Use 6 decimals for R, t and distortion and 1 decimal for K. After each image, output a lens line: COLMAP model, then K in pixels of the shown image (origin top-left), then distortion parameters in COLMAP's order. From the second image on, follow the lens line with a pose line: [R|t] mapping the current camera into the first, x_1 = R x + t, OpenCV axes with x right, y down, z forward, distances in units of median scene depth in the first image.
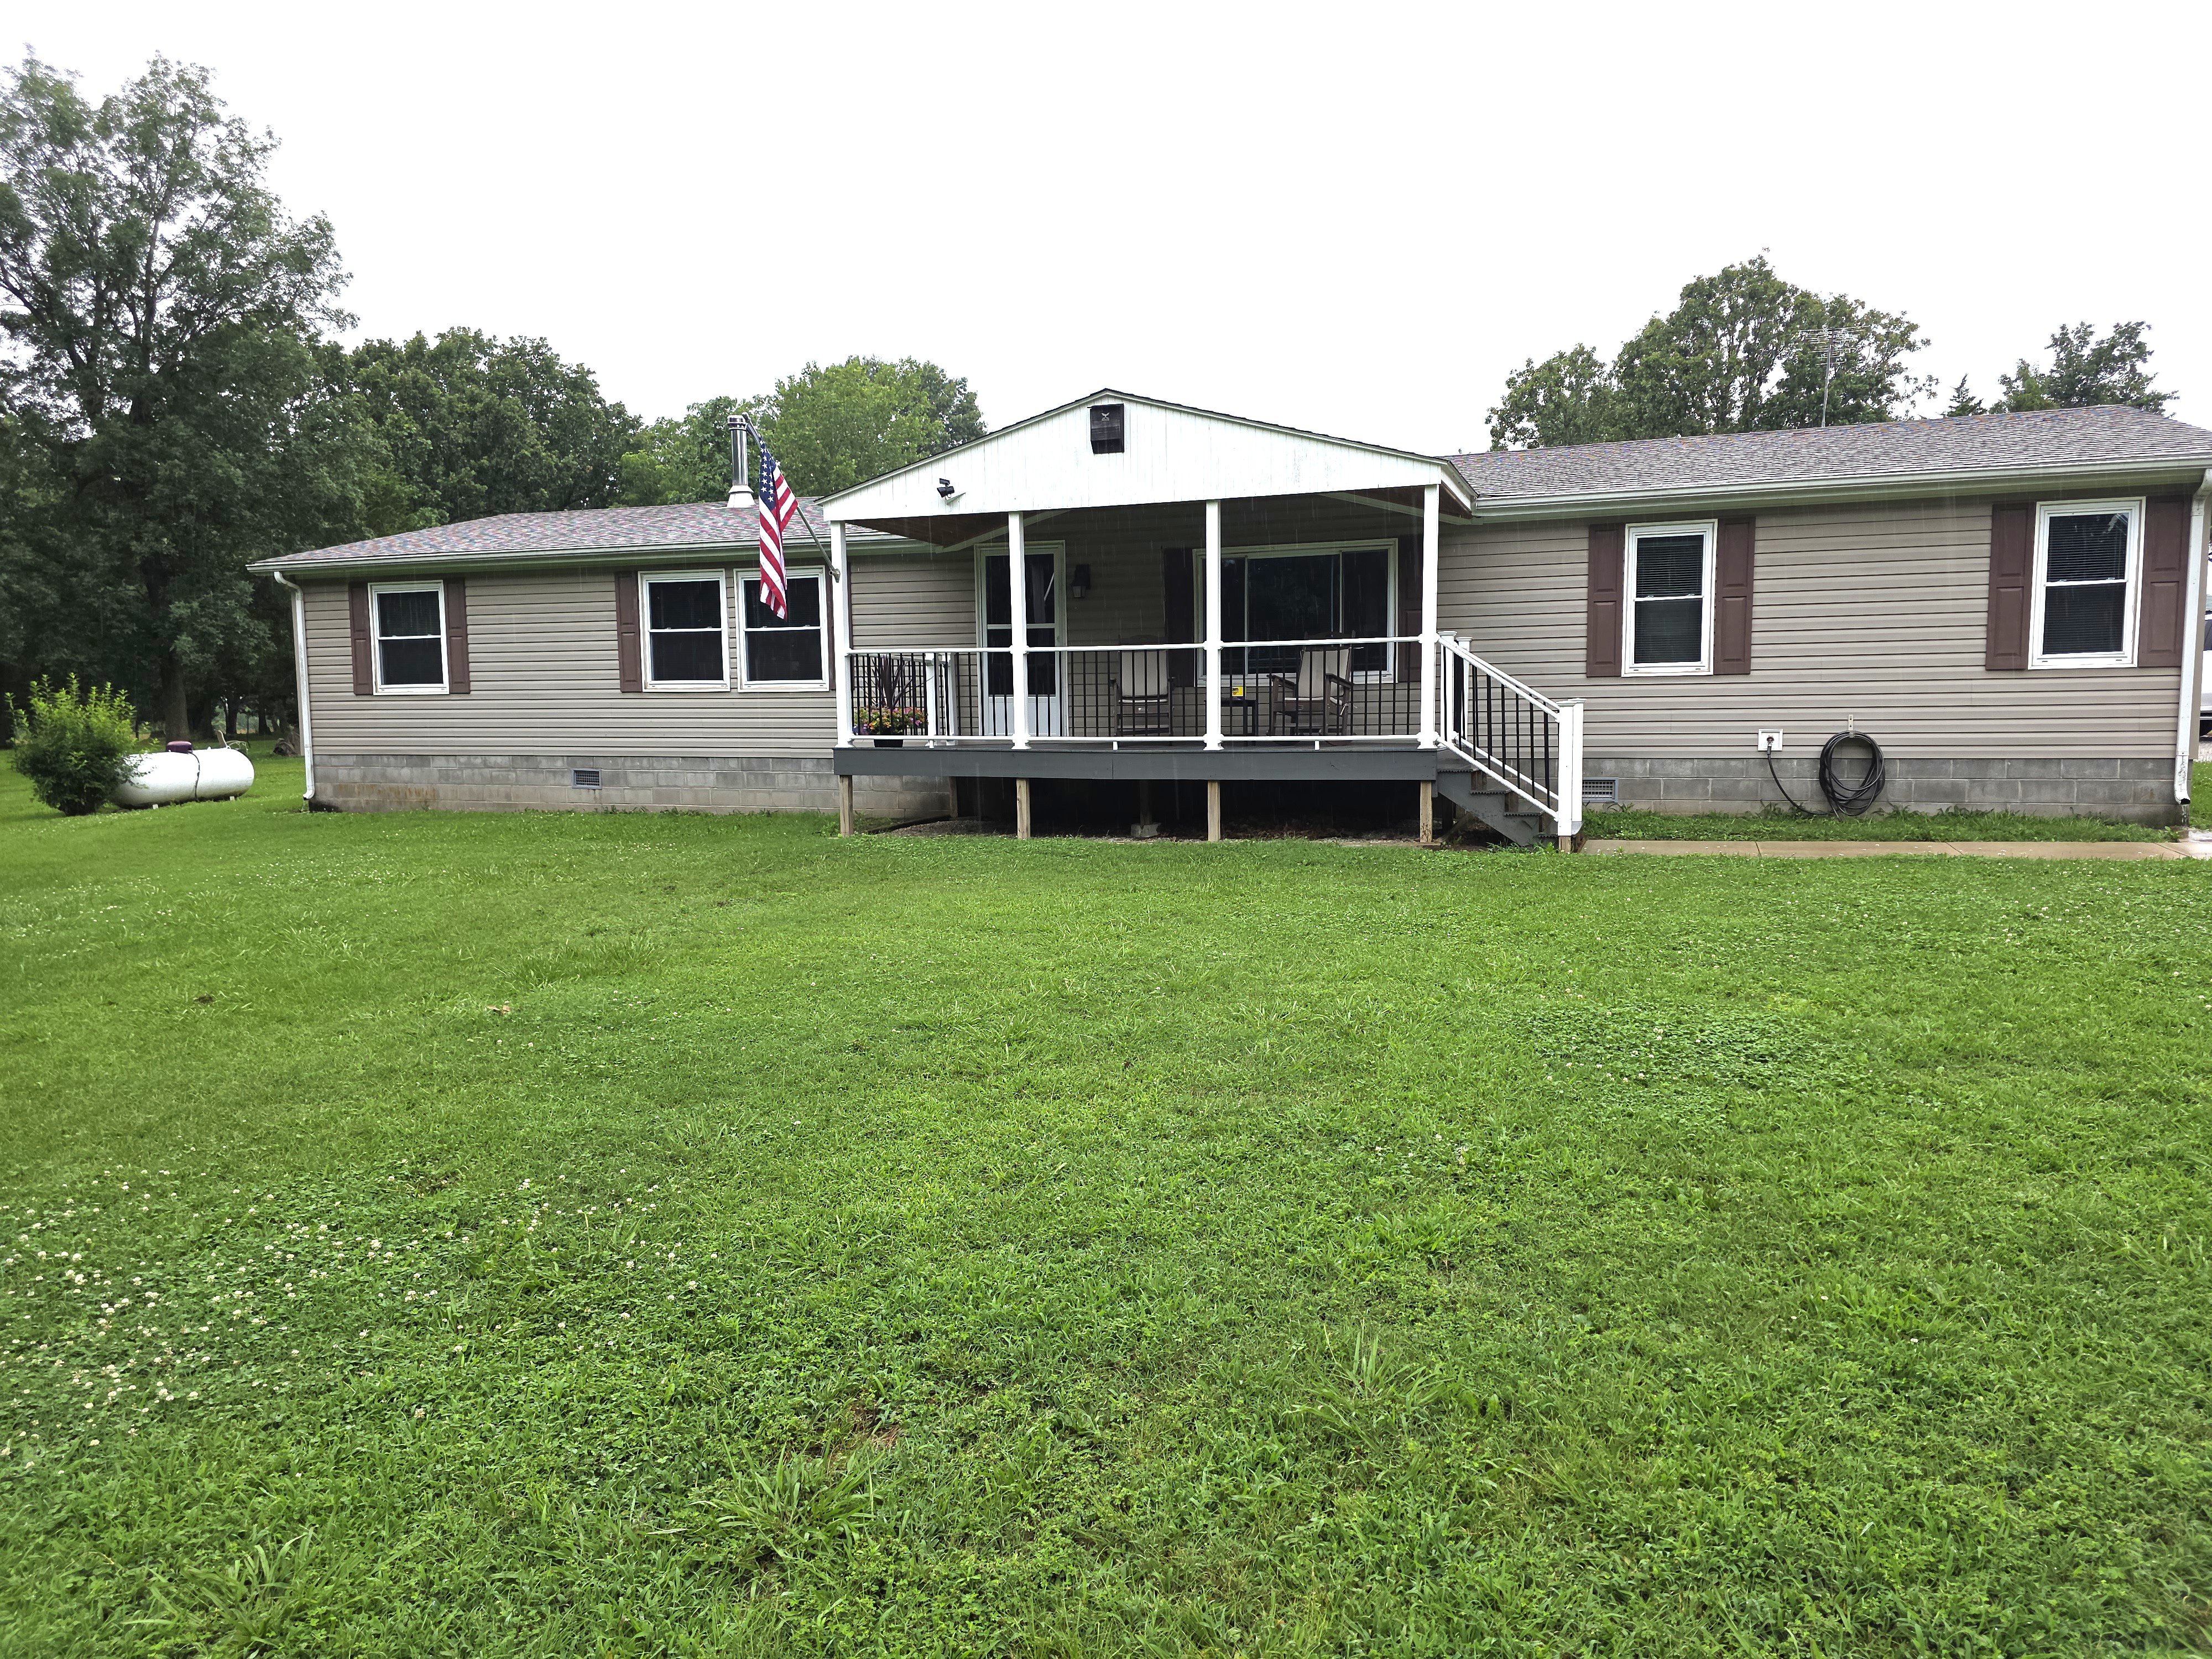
lens RADIAL K [[1461.3, 0, 1100.7], [0, 1461.3, 829.7], [0, 0, 1]] dist [0.072474, -0.066975]
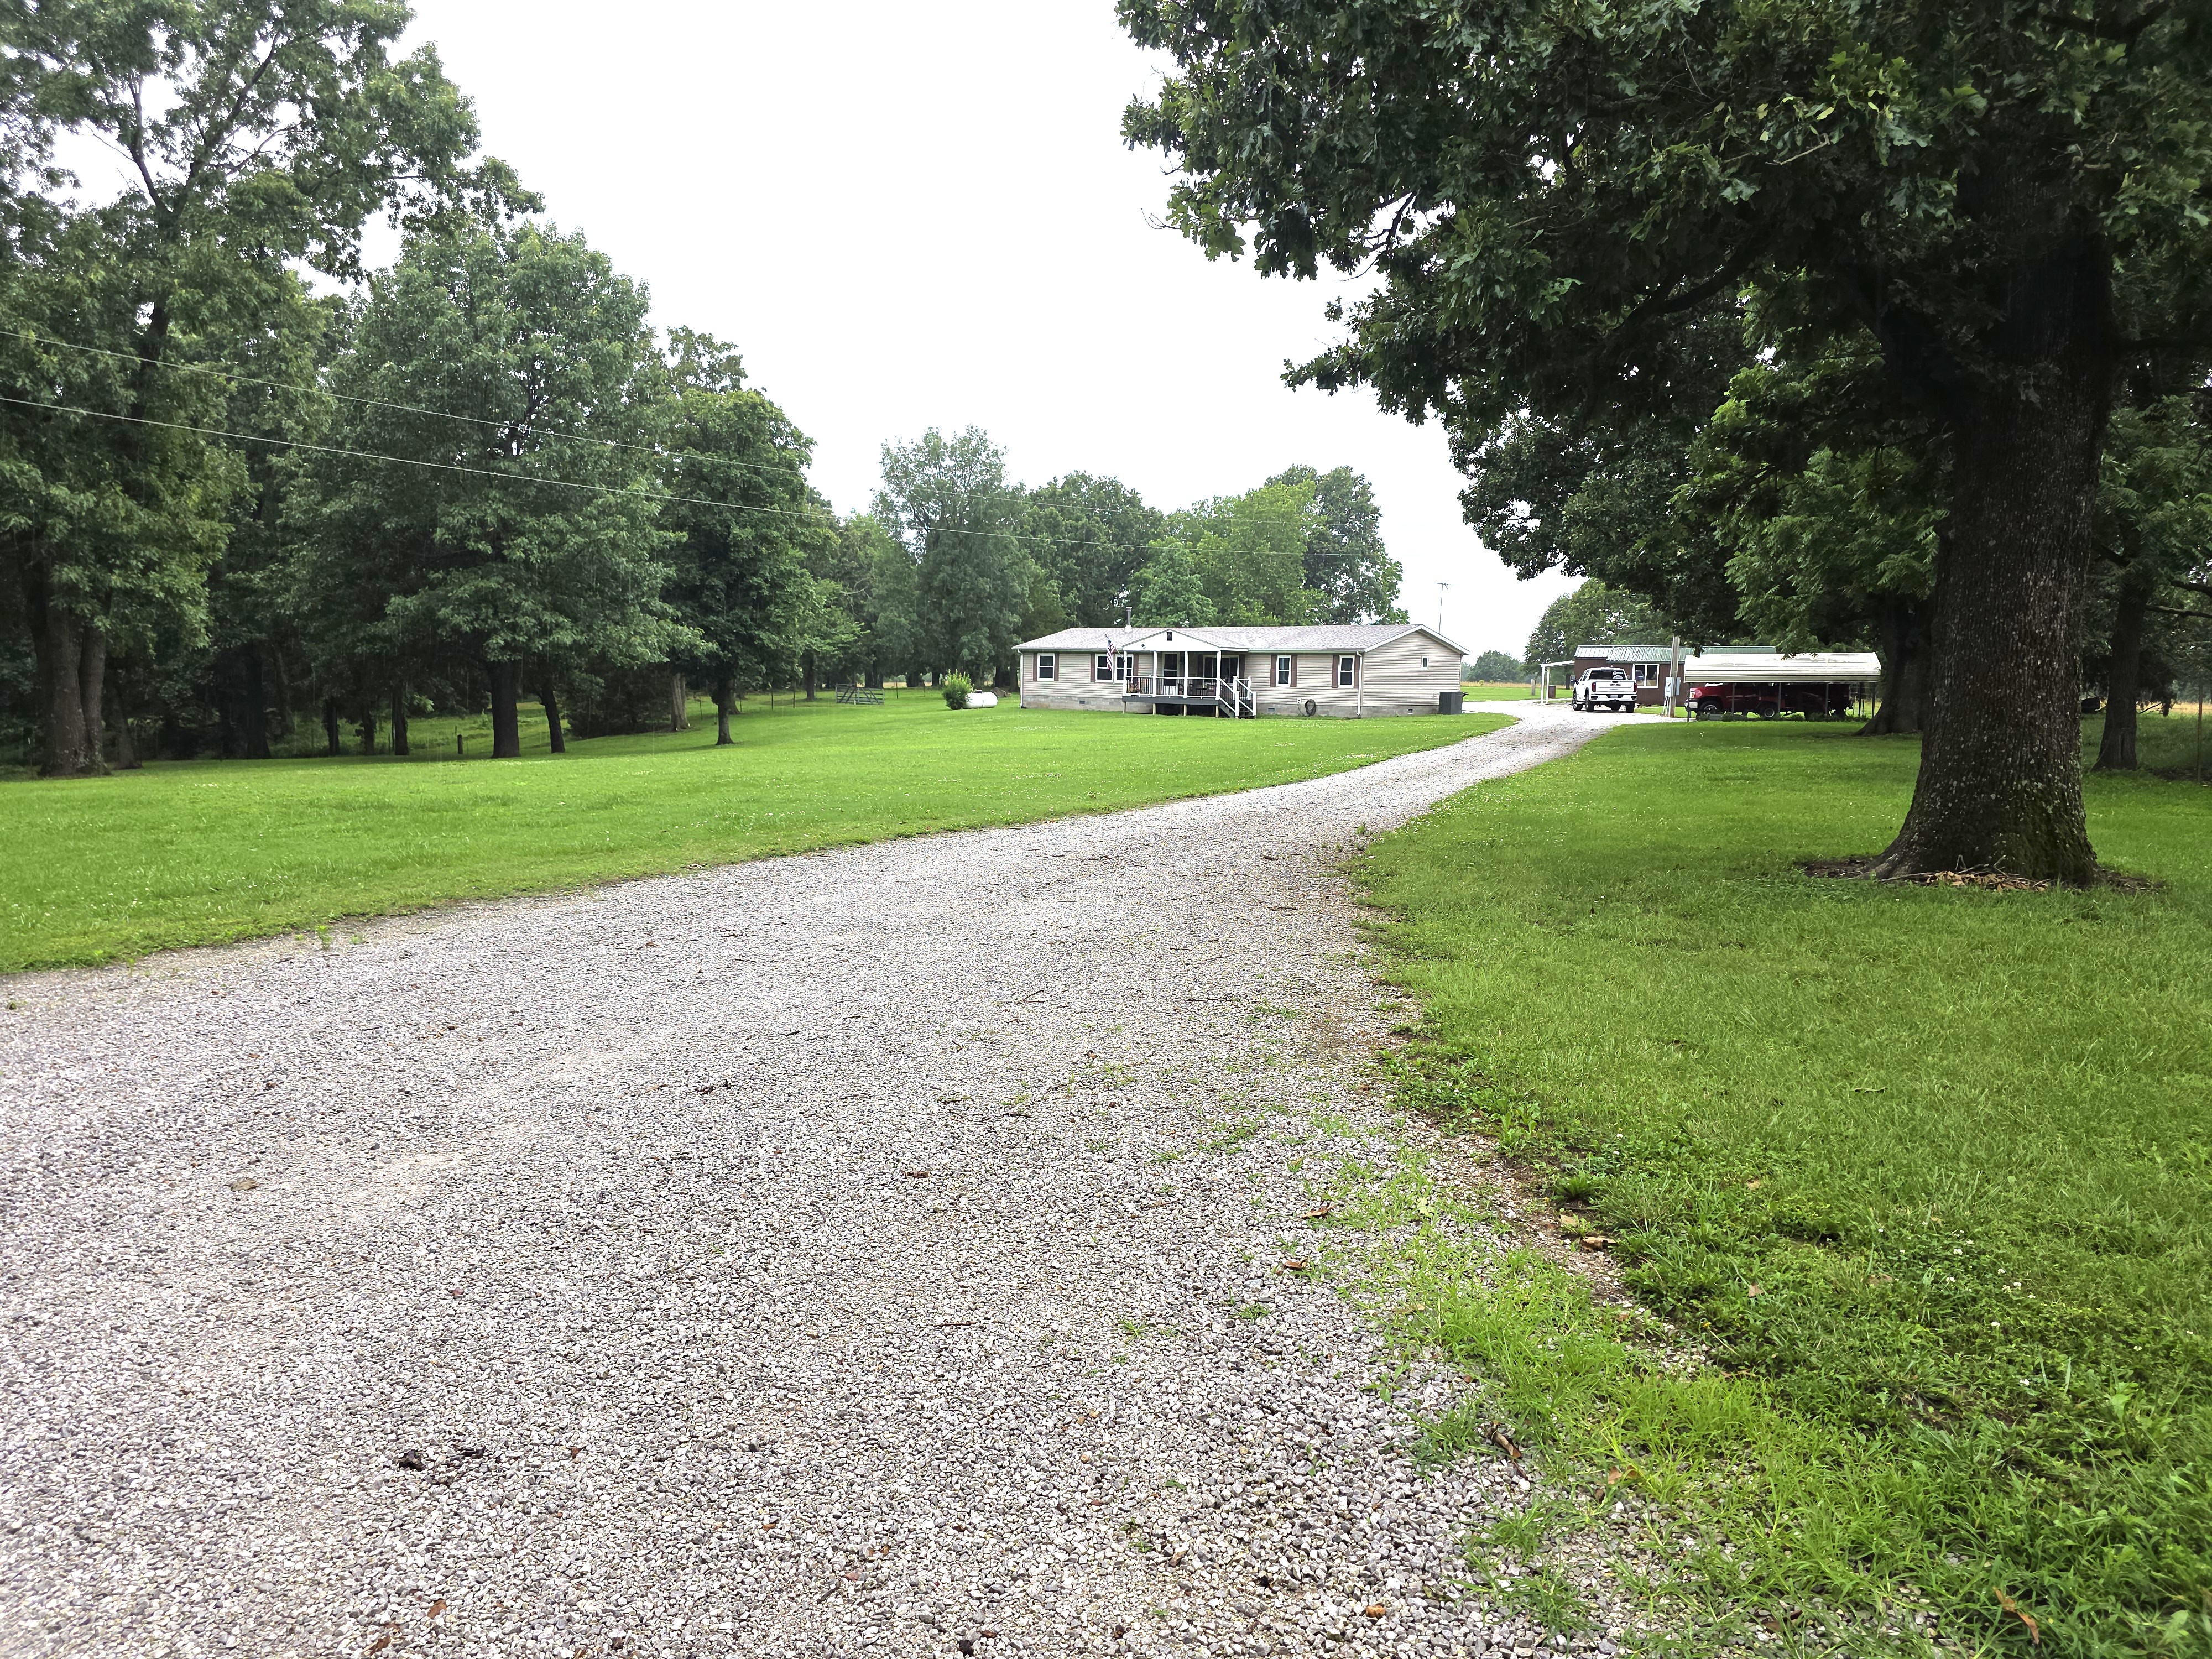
lens RADIAL K [[1461.3, 0, 1100.7], [0, 1461.3, 829.7], [0, 0, 1]] dist [0.072474, -0.066975]
pose [[0.925668, 0.066502, -0.372447, 1.260586], [-0.057224, 0.997715, 0.035924, 0.173065], [0.373984, -0.011941, 0.927358, -2.814301]]
